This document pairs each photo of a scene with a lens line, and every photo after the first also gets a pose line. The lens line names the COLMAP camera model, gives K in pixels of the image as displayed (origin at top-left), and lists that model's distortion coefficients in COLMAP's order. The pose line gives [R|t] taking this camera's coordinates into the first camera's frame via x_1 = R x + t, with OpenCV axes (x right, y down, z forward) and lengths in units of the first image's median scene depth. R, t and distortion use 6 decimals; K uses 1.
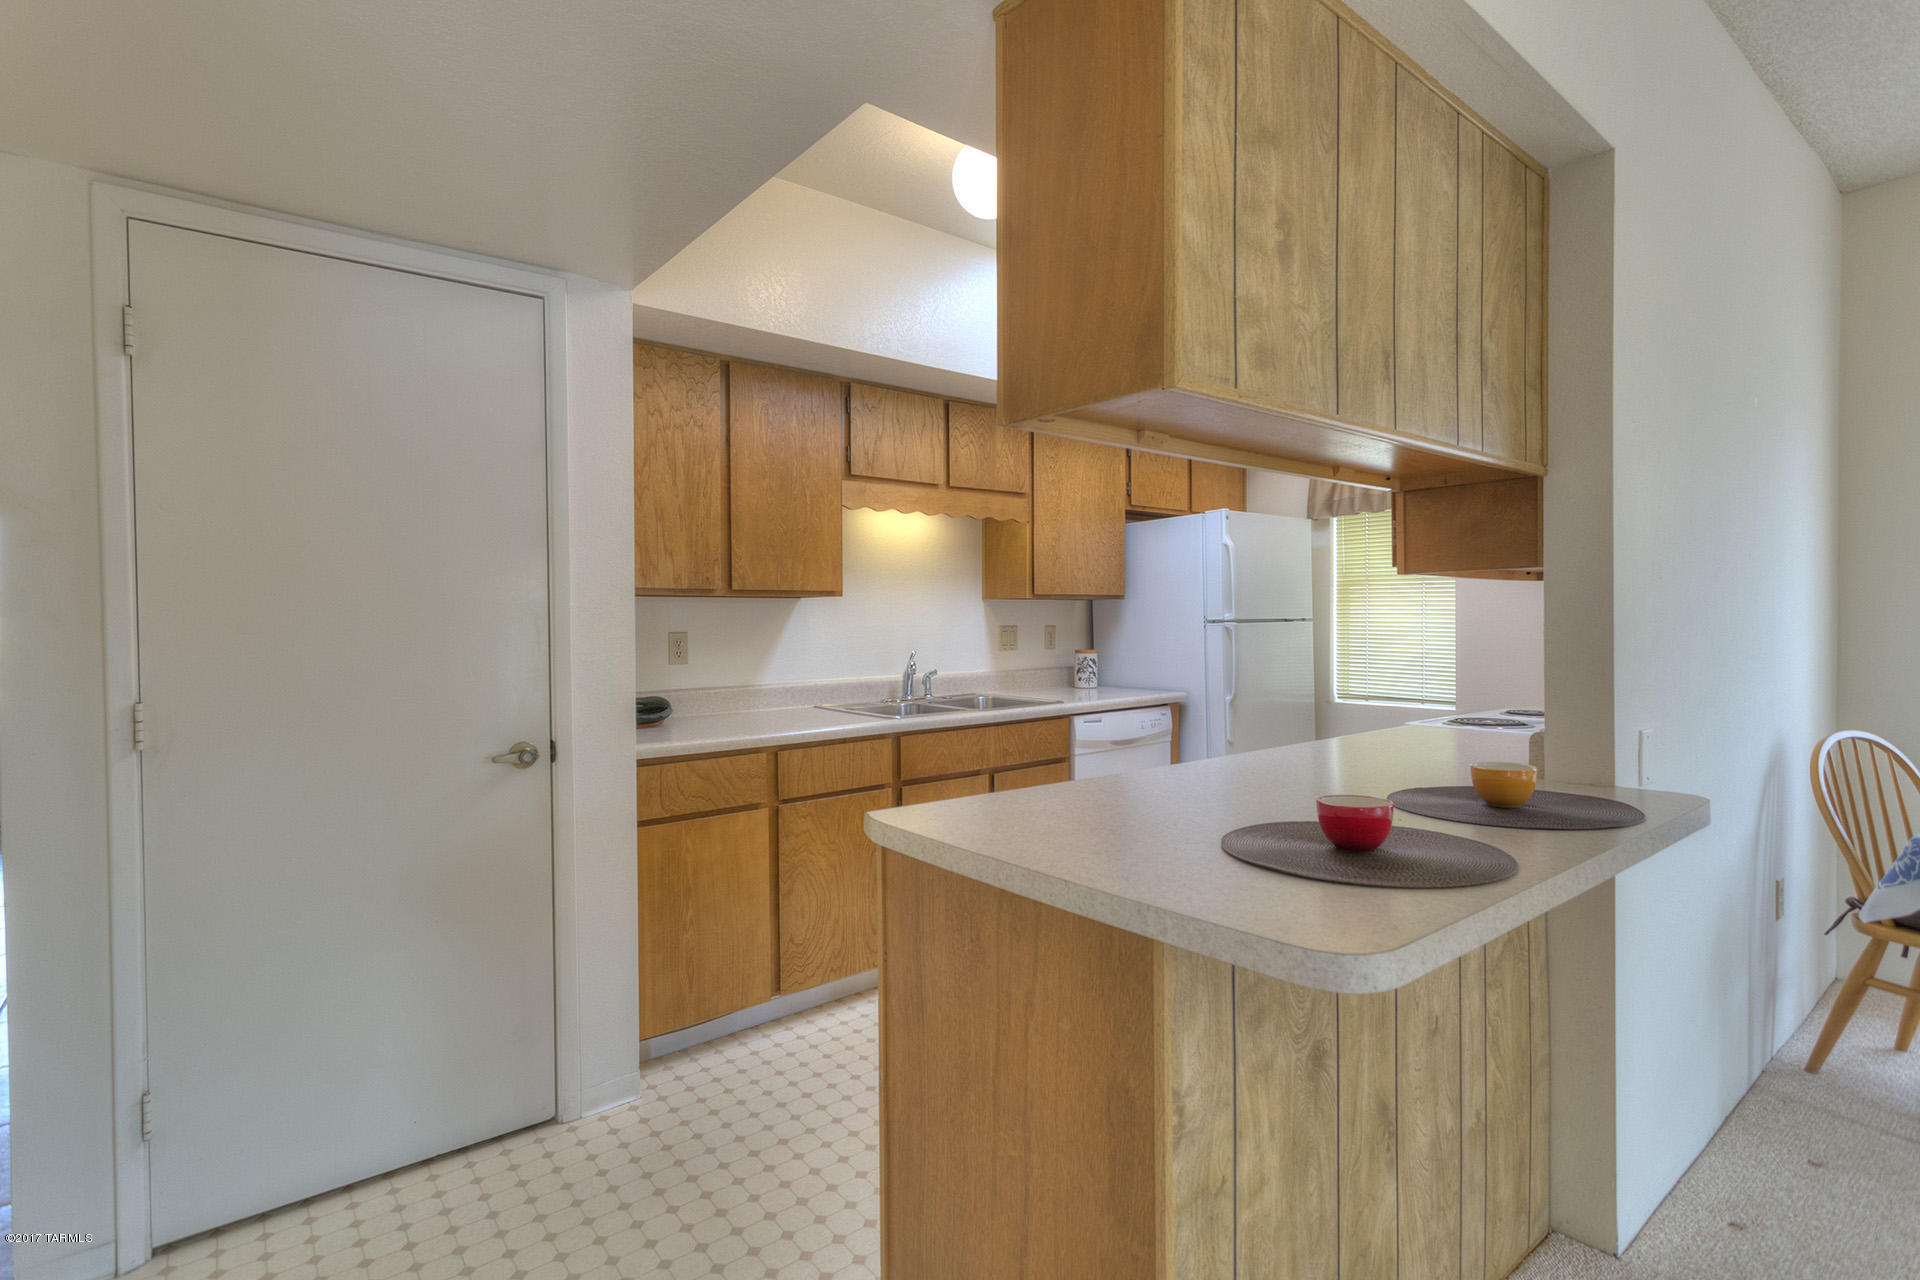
lens RADIAL K [[904.7, 0, 956.2], [0, 904.7, 630.7], [0, 0, 1]] dist [0.009535, 0.001659]
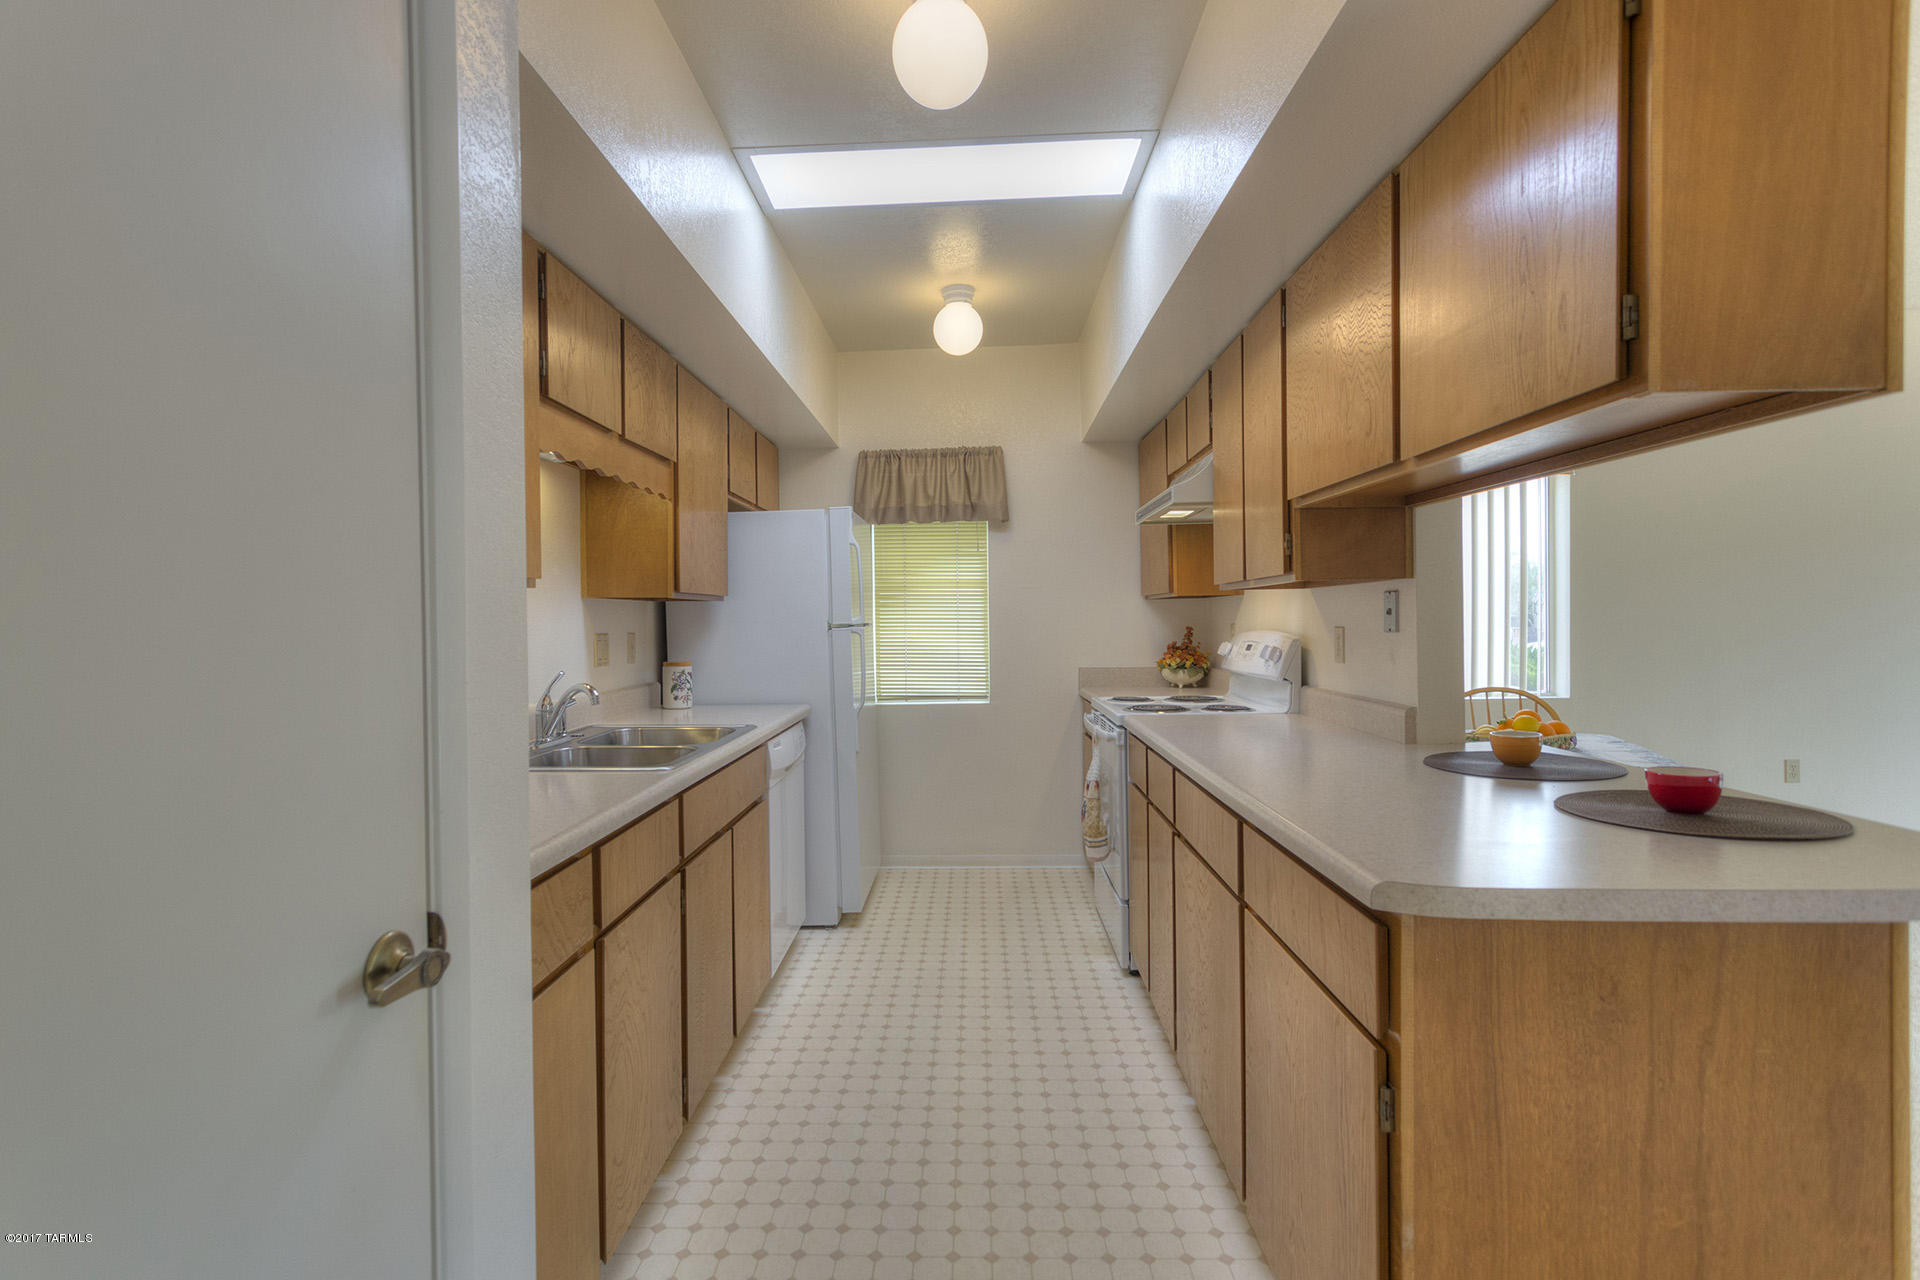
lens RADIAL K [[904.7, 0, 956.2], [0, 904.7, 630.7], [0, 0, 1]] dist [0.009535, 0.001659]
pose [[0.643976, -0.008517, 0.764998, -0.617479], [0.015373, 0.999880, -0.001808, -0.002764], [-0.764891, 0.012924, 0.644030, 0.560439]]
